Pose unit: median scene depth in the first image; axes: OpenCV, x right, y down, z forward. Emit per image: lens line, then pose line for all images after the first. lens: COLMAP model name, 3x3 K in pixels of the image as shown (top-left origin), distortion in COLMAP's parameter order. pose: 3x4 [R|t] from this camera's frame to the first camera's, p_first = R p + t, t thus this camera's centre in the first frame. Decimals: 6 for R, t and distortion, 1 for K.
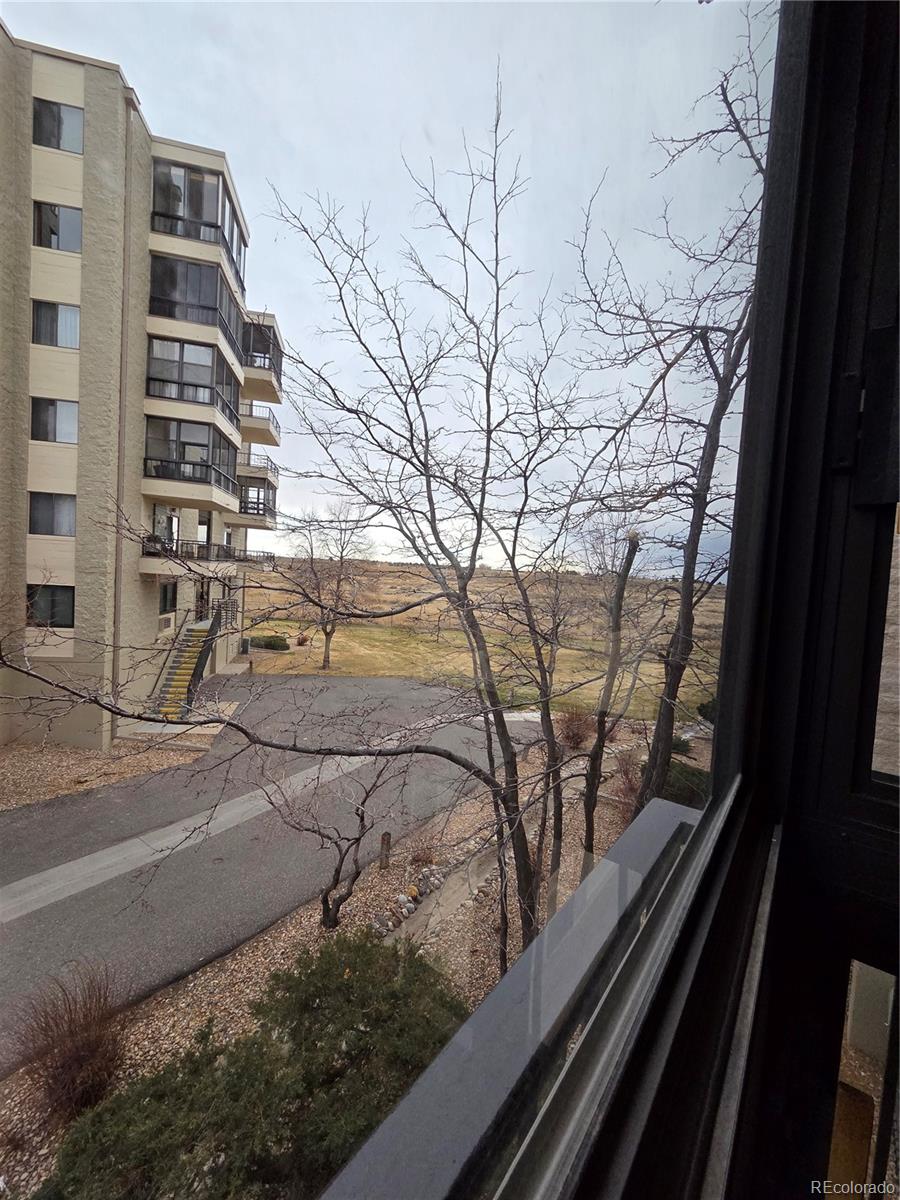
lens RADIAL K [[492.9, 0, 450.5], [0, 492.9, 594.6], [0, 0, 1]] dist [0.000277, 0.000256]
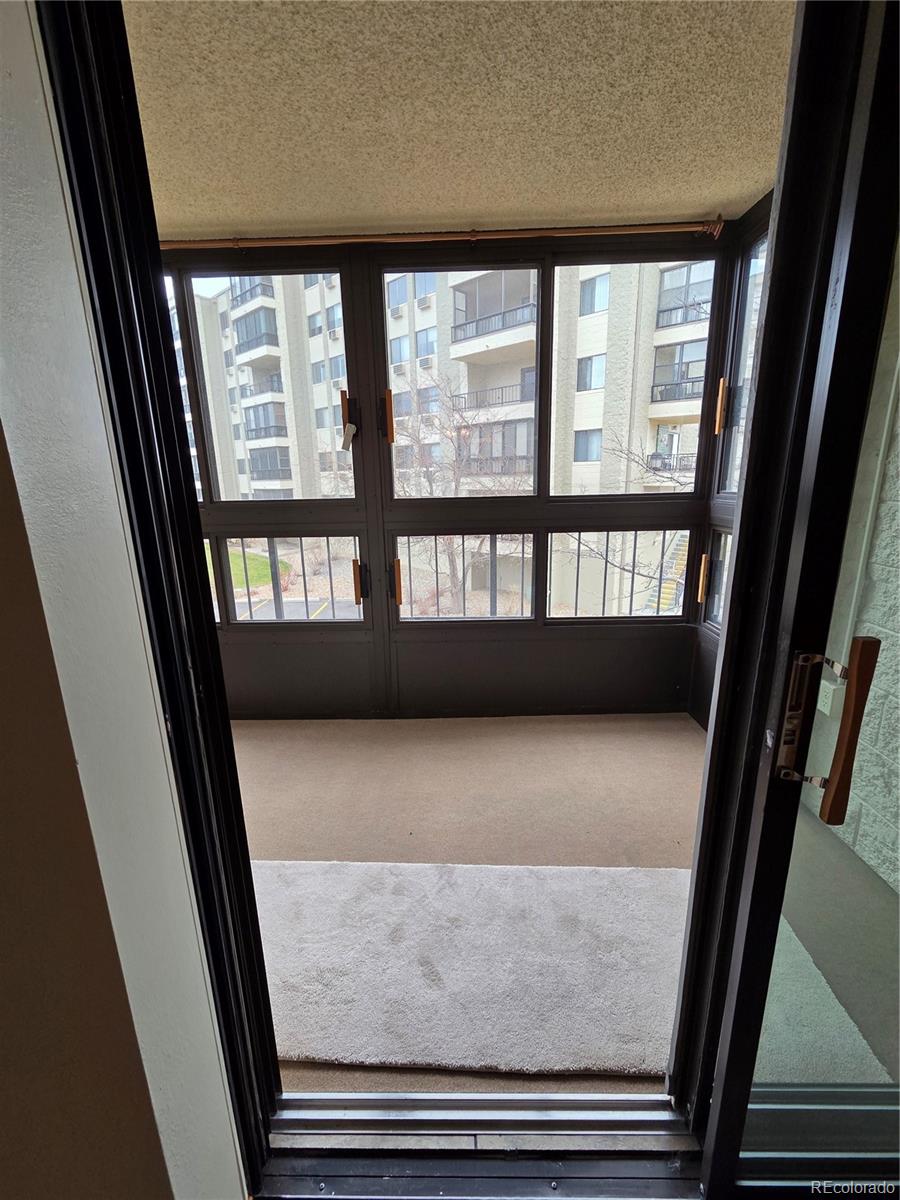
lens RADIAL K [[489.4, 0, 450.2], [0, 489.4, 597.3], [0, 0, 1]] dist [0.001960, -0.000528]
pose [[0.586641, 0.123785, -0.800331, 0.096733], [0.018558, 0.985935, 0.166095, 0.017892], [0.809635, -0.112290, 0.576093, -0.123557]]
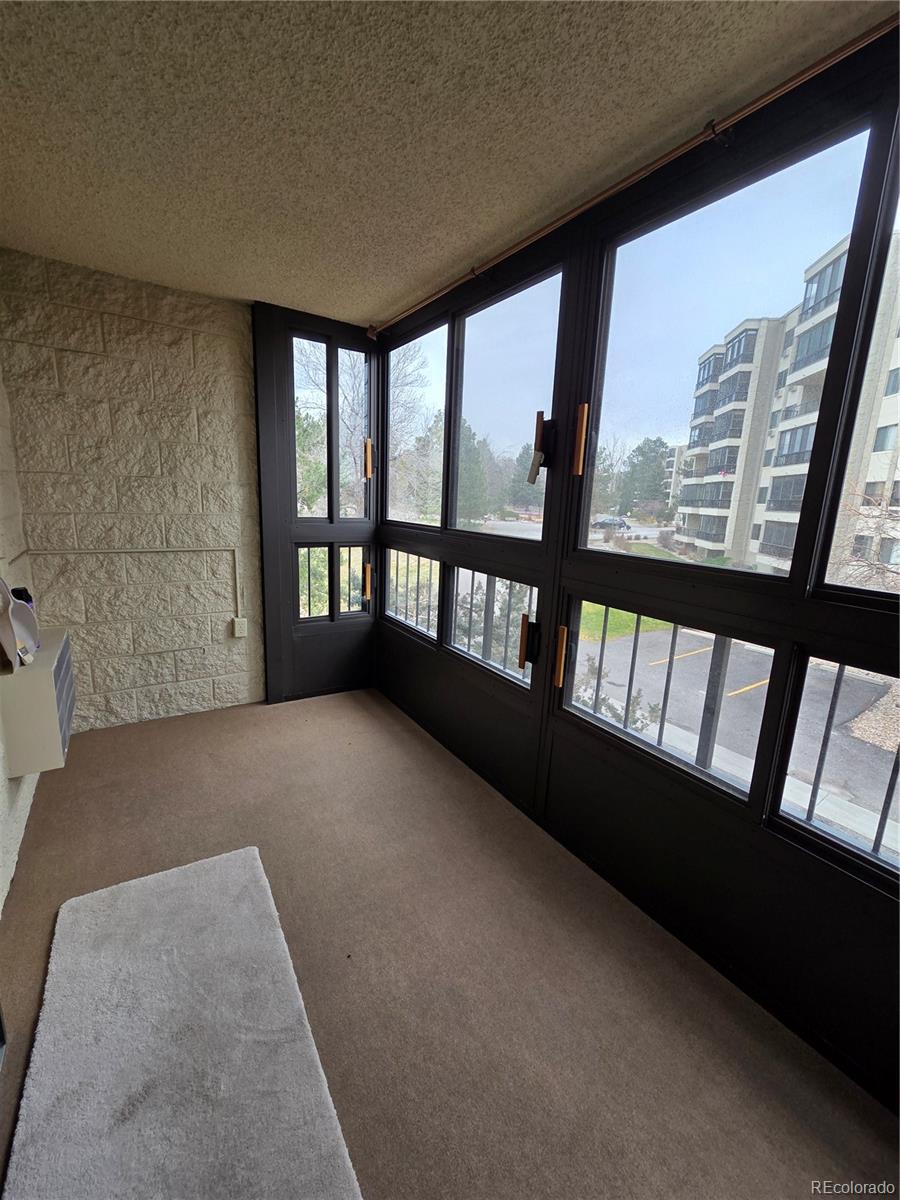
lens RADIAL K [[489.4, 0, 450.2], [0, 489.4, 597.3], [0, 0, 1]] dist [0.001960, -0.000528]
pose [[-0.338429, 0.117452, -0.933633, 0.079662], [-0.104879, 0.981290, 0.161464, 0.008427], [0.935129, 0.152563, -0.319779, -0.039131]]
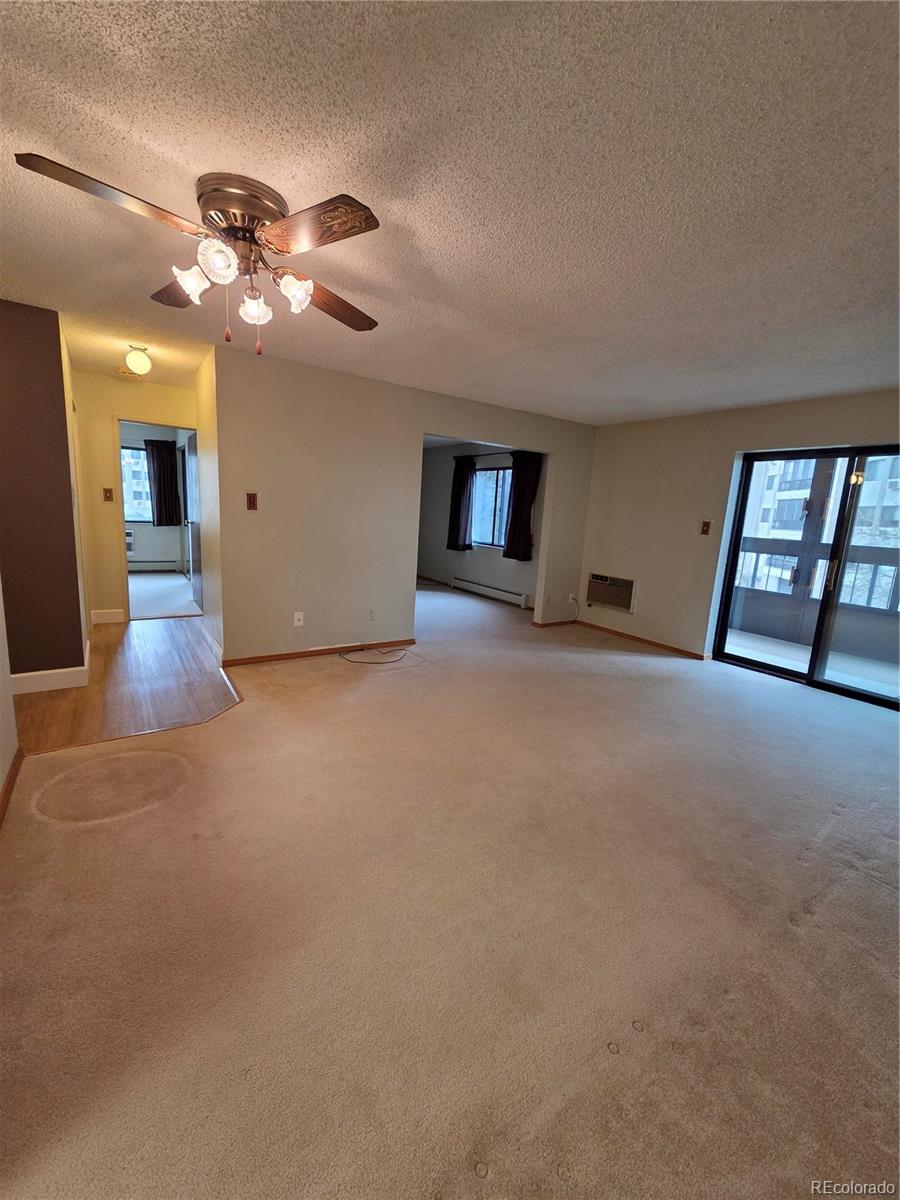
lens RADIAL K [[489.4, 0, 450.2], [0, 489.4, 597.3], [0, 0, 1]] dist [0.001960, -0.000528]
pose [[-0.317943, 0.089570, -0.943869, 0.372779], [-0.121364, 0.983493, 0.134212, 0.035362], [0.940310, 0.157224, -0.301824, -0.183033]]
